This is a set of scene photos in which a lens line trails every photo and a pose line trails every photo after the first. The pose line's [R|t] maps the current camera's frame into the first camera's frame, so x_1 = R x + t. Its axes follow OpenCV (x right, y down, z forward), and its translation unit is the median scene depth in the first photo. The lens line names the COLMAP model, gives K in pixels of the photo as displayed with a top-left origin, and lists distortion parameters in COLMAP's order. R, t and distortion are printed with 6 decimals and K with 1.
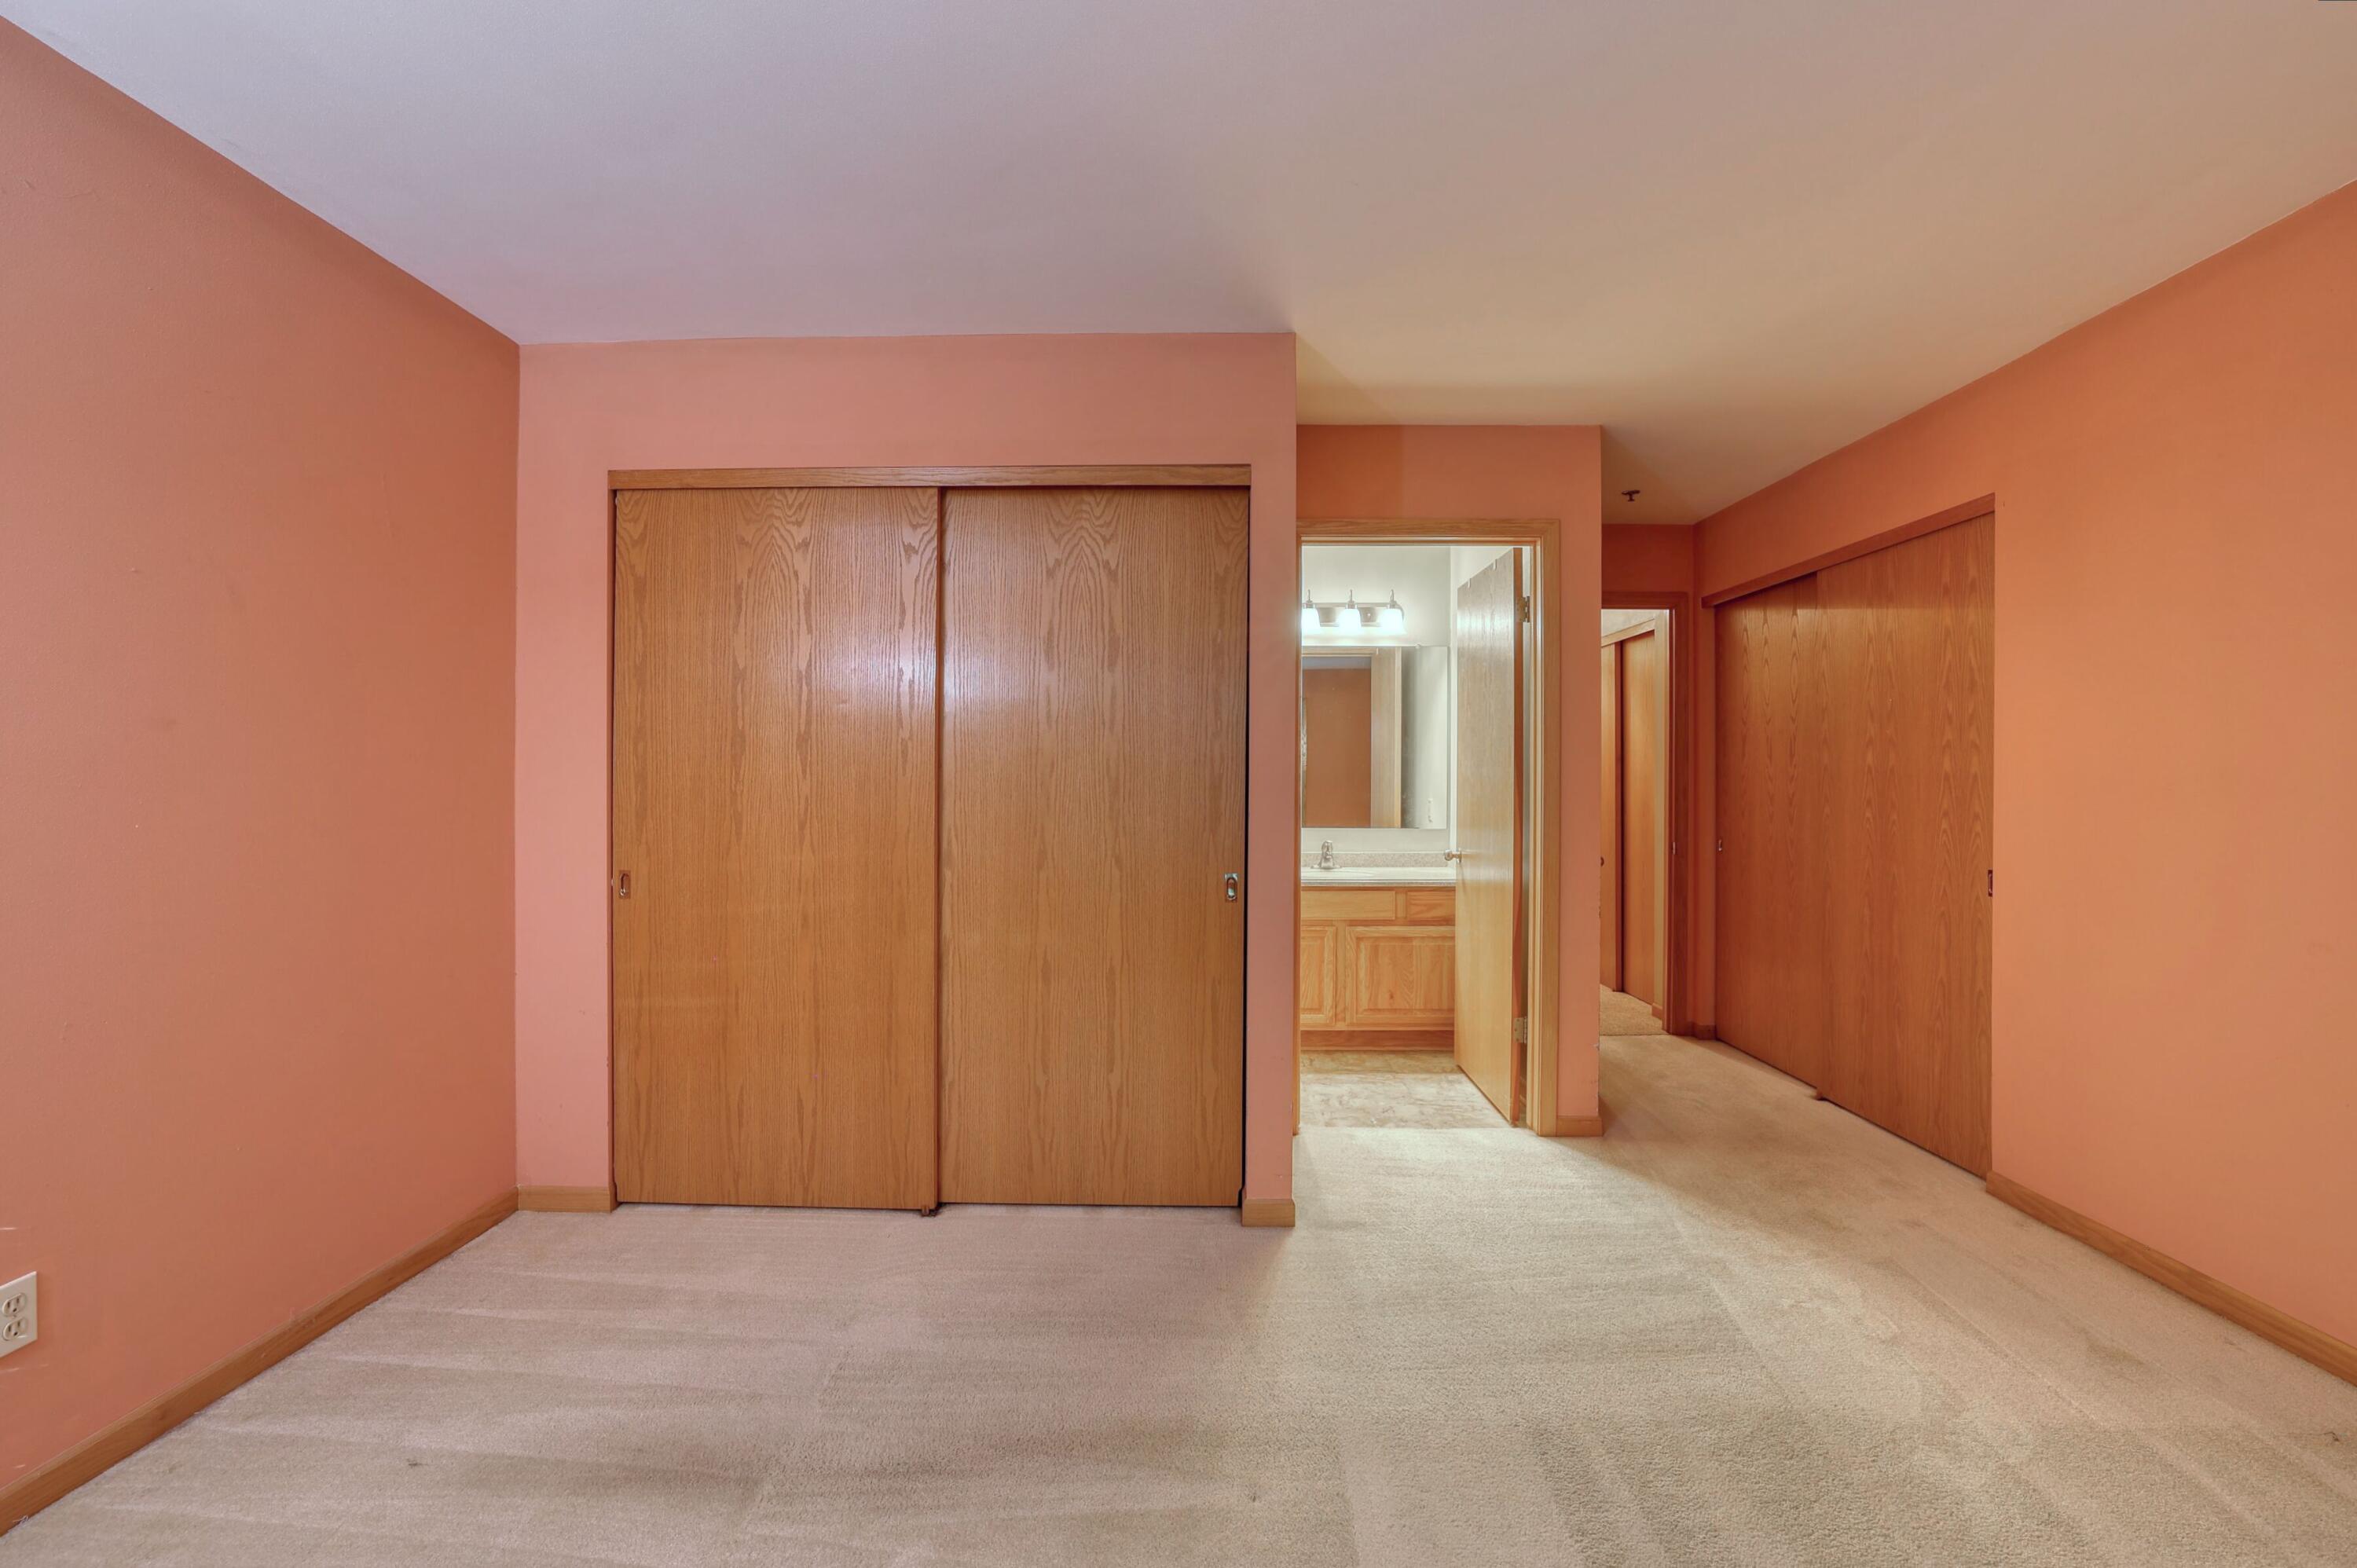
lens RADIAL K [[1029.6, 0, 1180.6], [0, 1029.6, 773.1], [0, 0, 1]] dist [-0.048411, 0.020020]
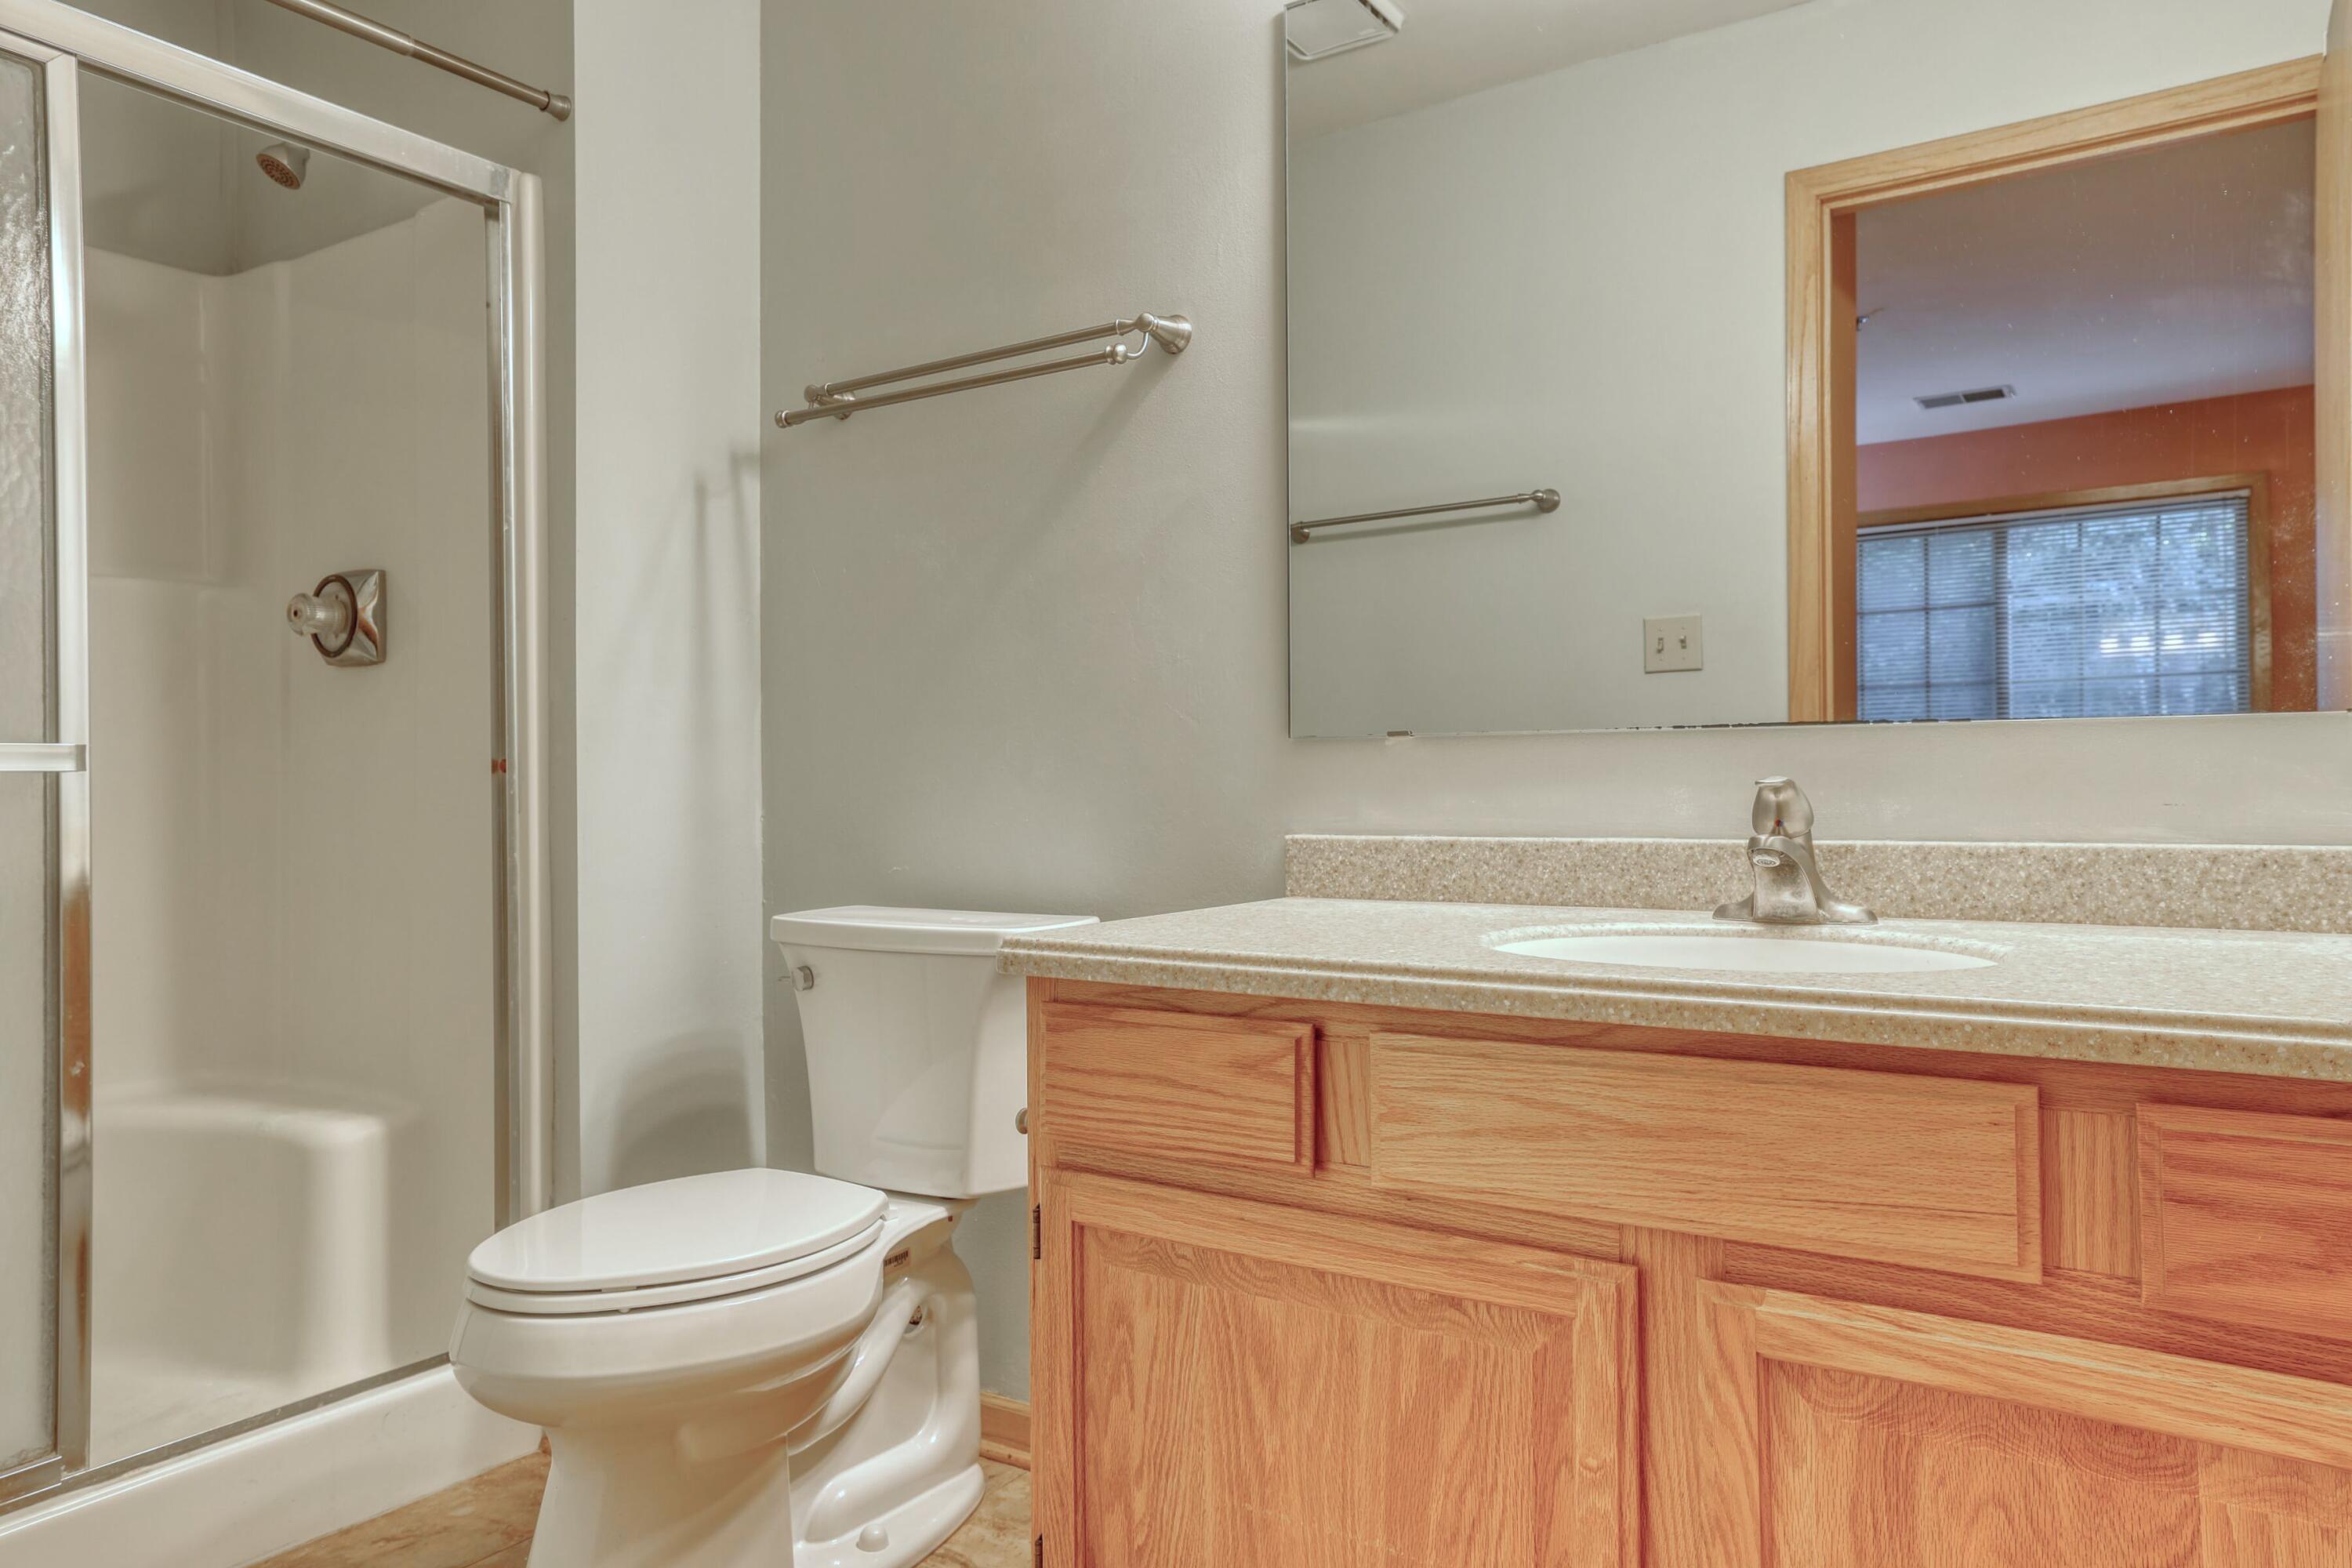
lens RADIAL K [[1534.8, 0, 1176.0], [0, 1534.8, 784.0], [0, 0, 1]] dist [-0.000501, 0.000777]
pose [[0.846879, -0.009973, -0.531693, 0.355340], [0.013425, 0.999906, 0.002628, 0.113215], [0.531617, -0.009364, 0.846933, 1.215865]]
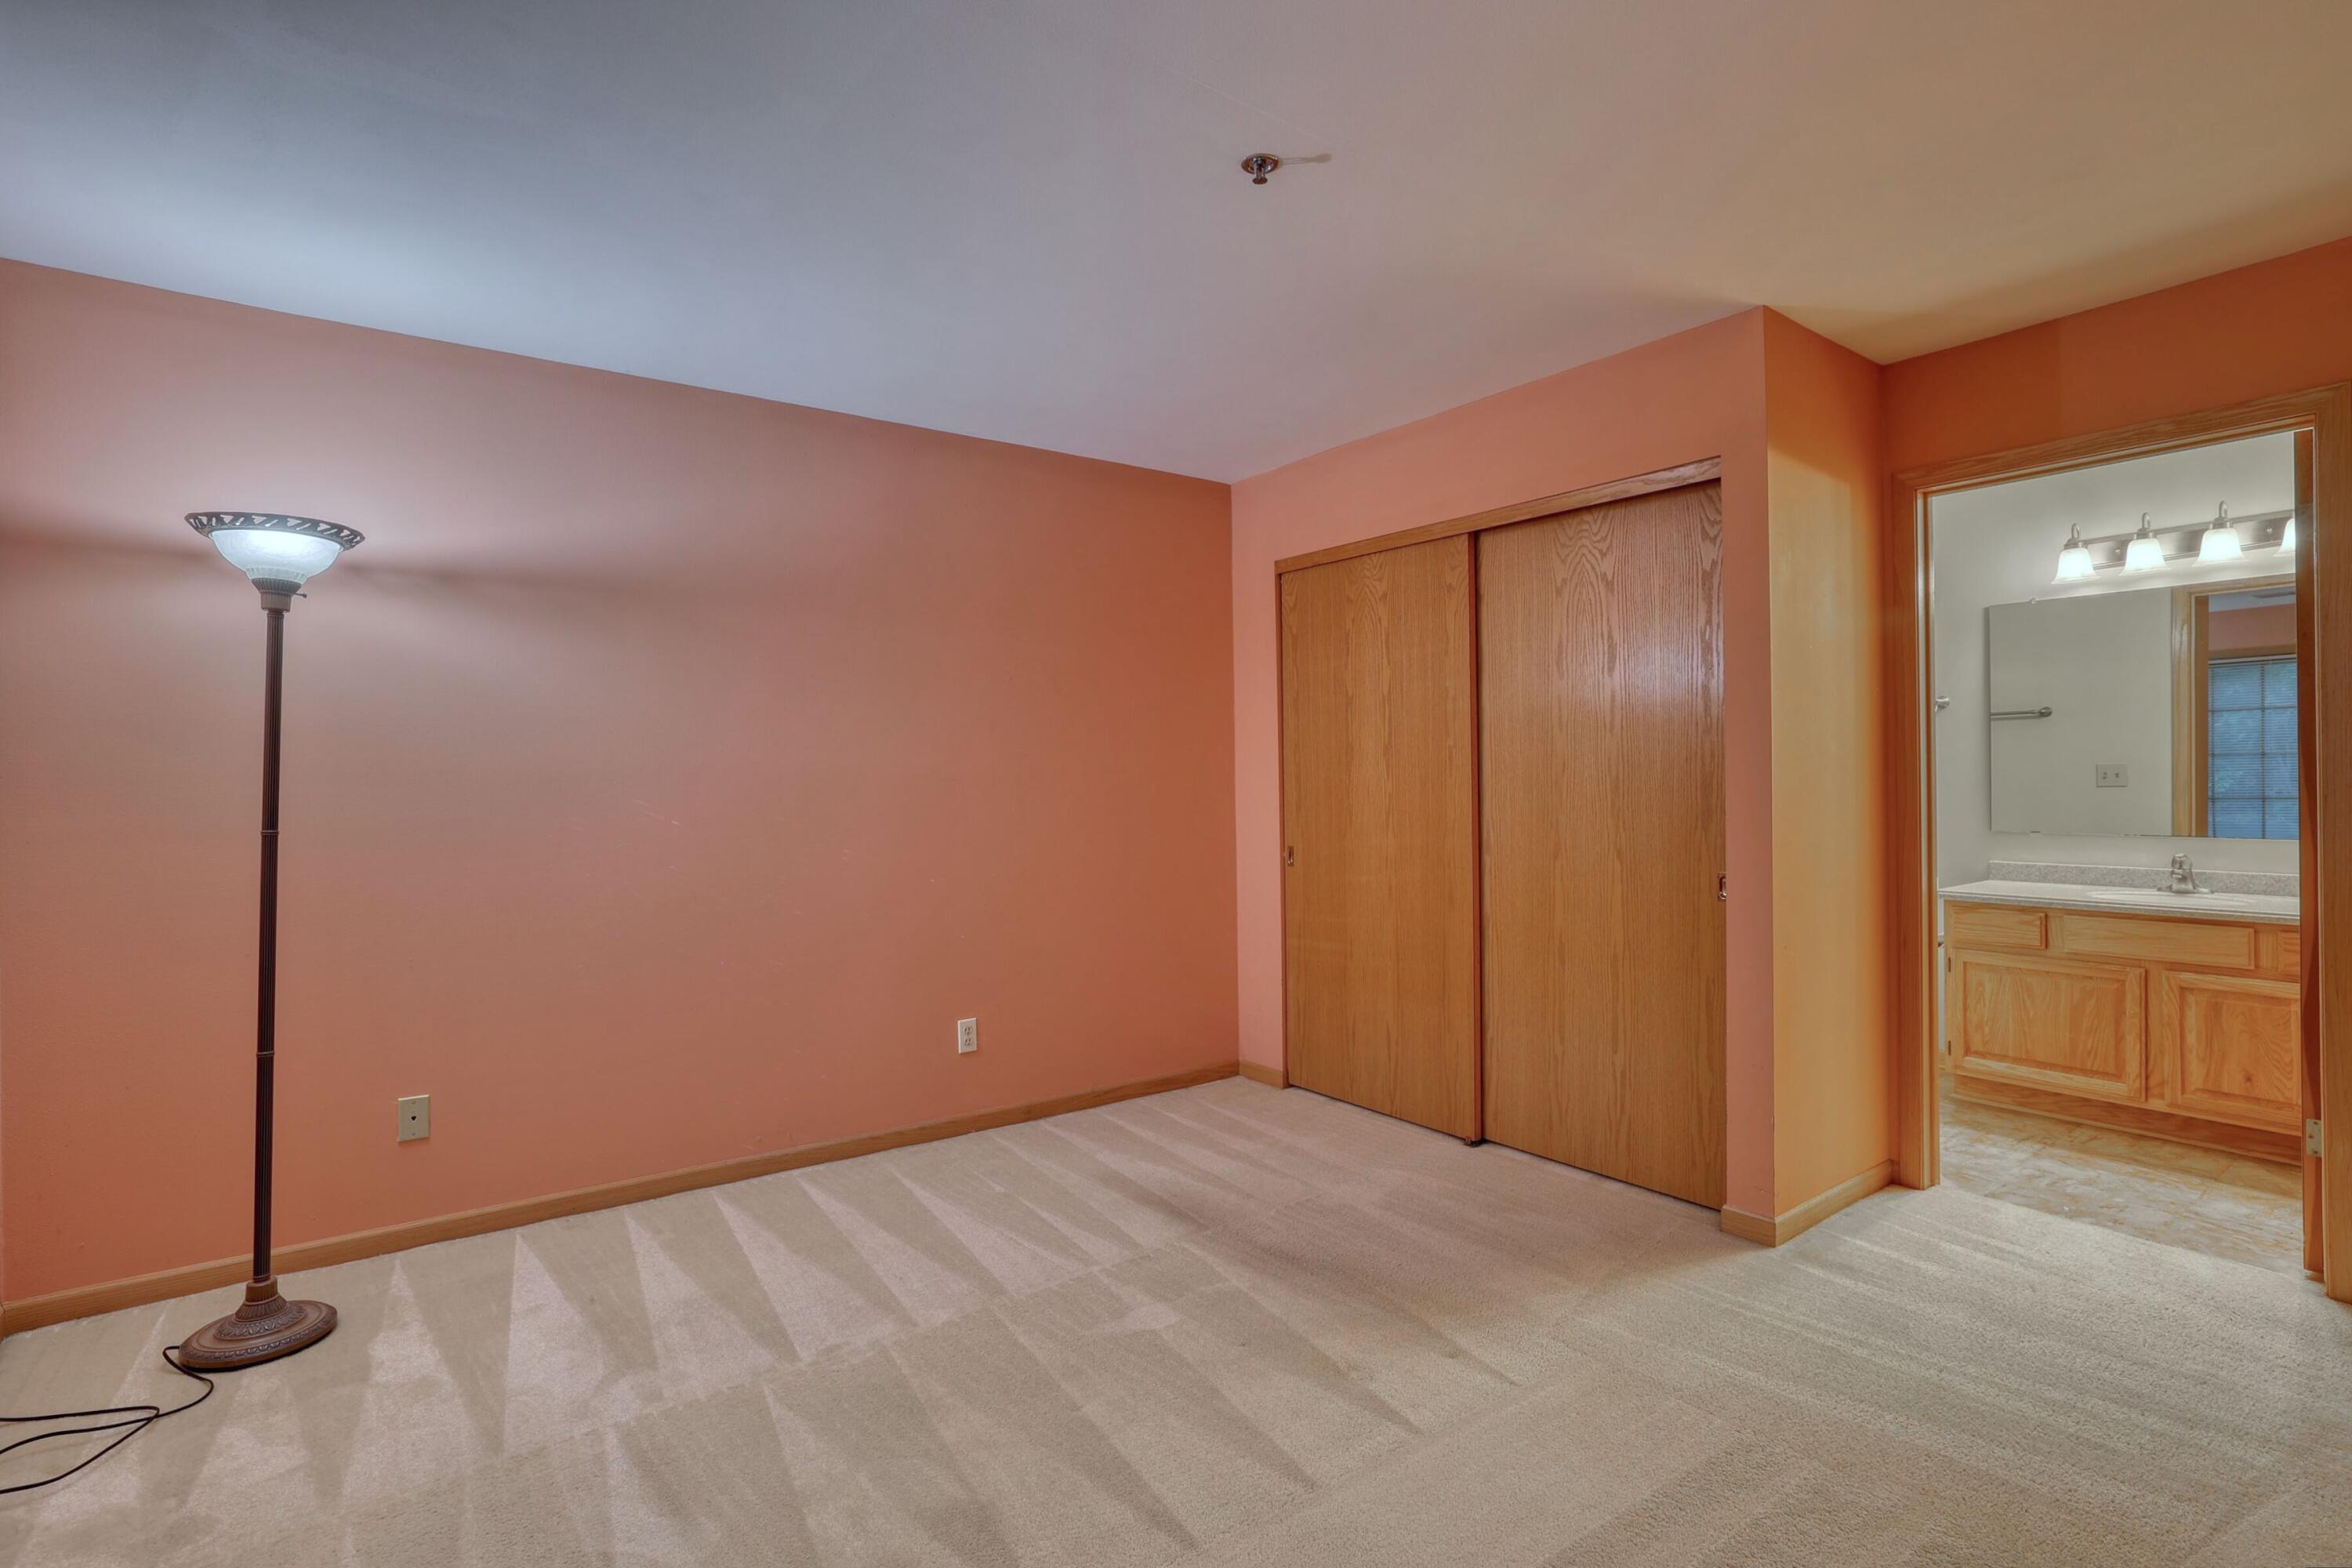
lens RADIAL K [[1101.8, 0, 1179.0], [0, 1101.8, 777.3], [0, 0, 1]] dist [-0.024172, 0.017294]
pose [[0.621333, -0.008840, -0.783497, 0.544642], [0.017726, 0.999839, 0.002776, -0.005519], [0.783346, -0.015613, 0.621390, -0.057636]]
